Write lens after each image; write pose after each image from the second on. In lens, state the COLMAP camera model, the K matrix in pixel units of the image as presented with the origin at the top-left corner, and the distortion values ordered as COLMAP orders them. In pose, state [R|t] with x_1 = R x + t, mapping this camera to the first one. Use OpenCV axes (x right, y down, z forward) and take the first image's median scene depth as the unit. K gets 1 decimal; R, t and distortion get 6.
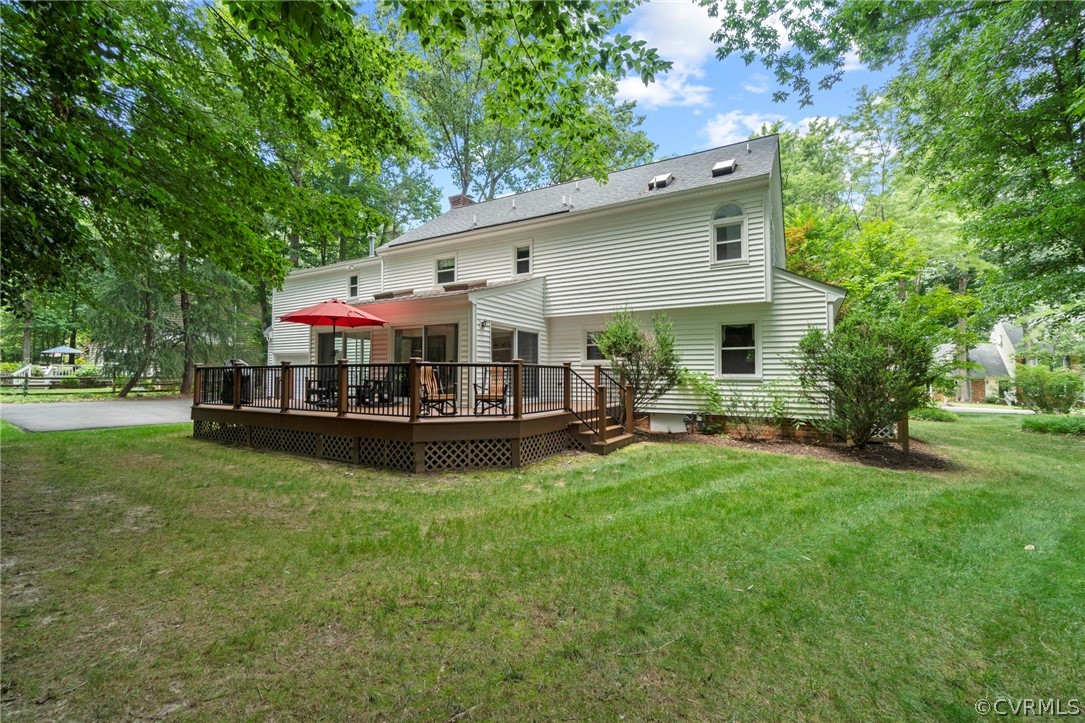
lens RADIAL K [[464.4, 0, 542.5], [0, 464.4, 361.5], [0, 0, 1]] dist [-0.001521, -0.000103]
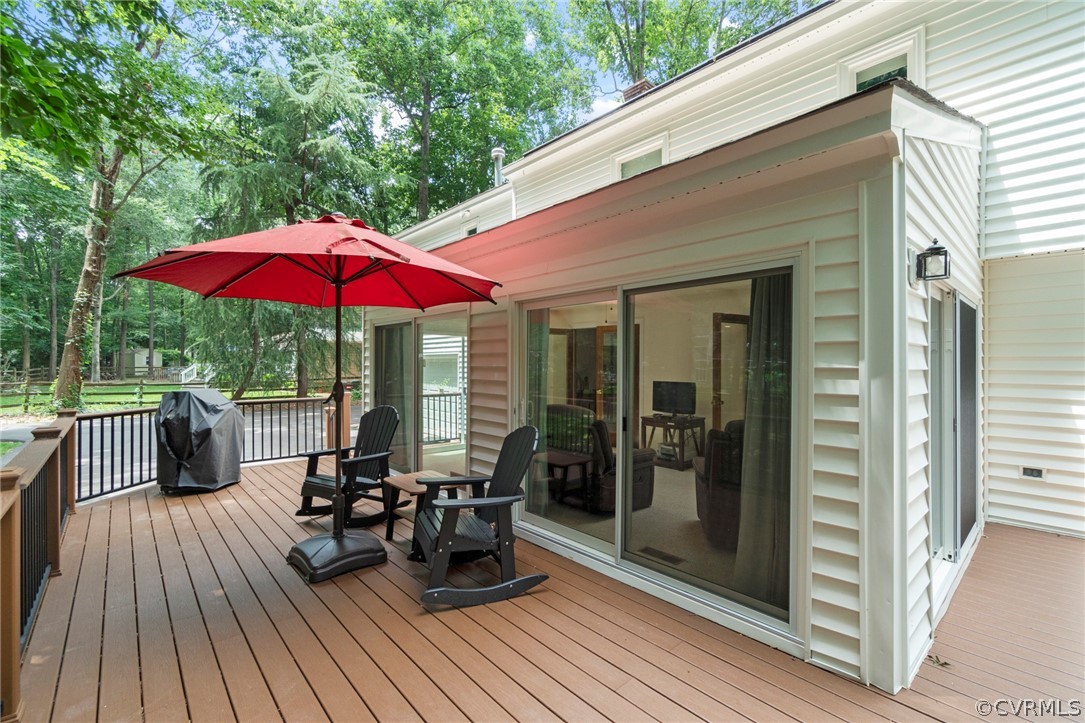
lens RADIAL K [[464.4, 0, 542.5], [0, 464.4, 361.5], [0, 0, 1]] dist [-0.001521, -0.000103]
pose [[0.951622, -0.002592, -0.307261, -0.202641], [0.011943, 0.999521, 0.028556, -0.041181], [0.307040, -0.030844, 0.951197, 0.678602]]
